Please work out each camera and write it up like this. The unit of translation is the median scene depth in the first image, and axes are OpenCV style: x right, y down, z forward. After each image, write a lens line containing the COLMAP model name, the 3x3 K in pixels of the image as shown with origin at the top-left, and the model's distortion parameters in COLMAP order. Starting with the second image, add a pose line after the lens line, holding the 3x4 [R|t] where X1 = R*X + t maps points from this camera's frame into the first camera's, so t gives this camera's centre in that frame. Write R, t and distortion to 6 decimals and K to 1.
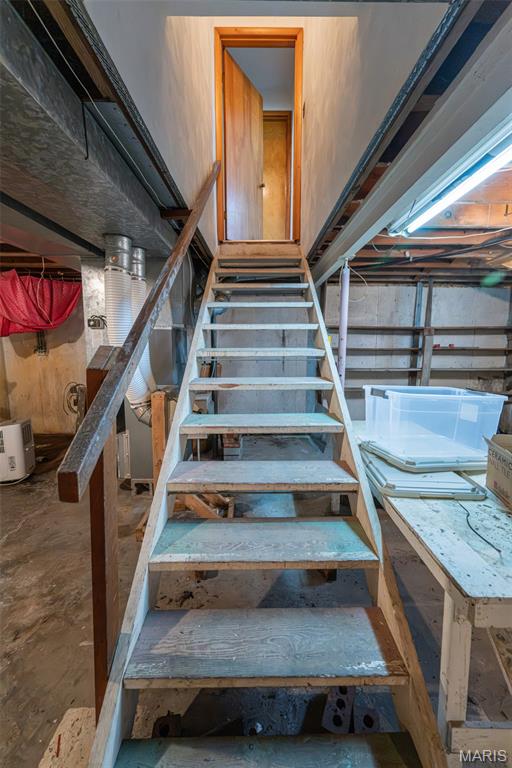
lens RADIAL K [[300.9, 0, 257.9], [0, 300.9, 384.7], [0, 0, 1]] dist [0.002151, 0.000137]
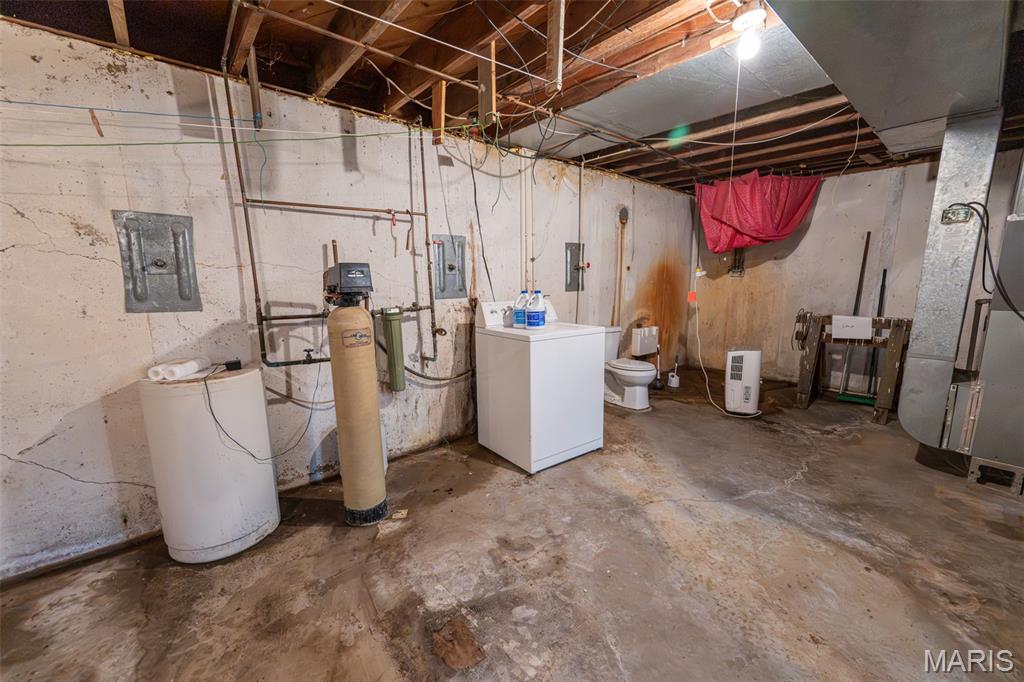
lens RADIAL K [[401.2, 0, 509.9], [0, 401.2, 342.7], [0, 0, 1]] dist [0.002151, 0.000137]
pose [[0.654056, 0.115003, -0.747653, -0.414213], [-0.093628, 0.993083, 0.070848, 0.095499], [0.750629, 0.023662, 0.660300, -0.286292]]
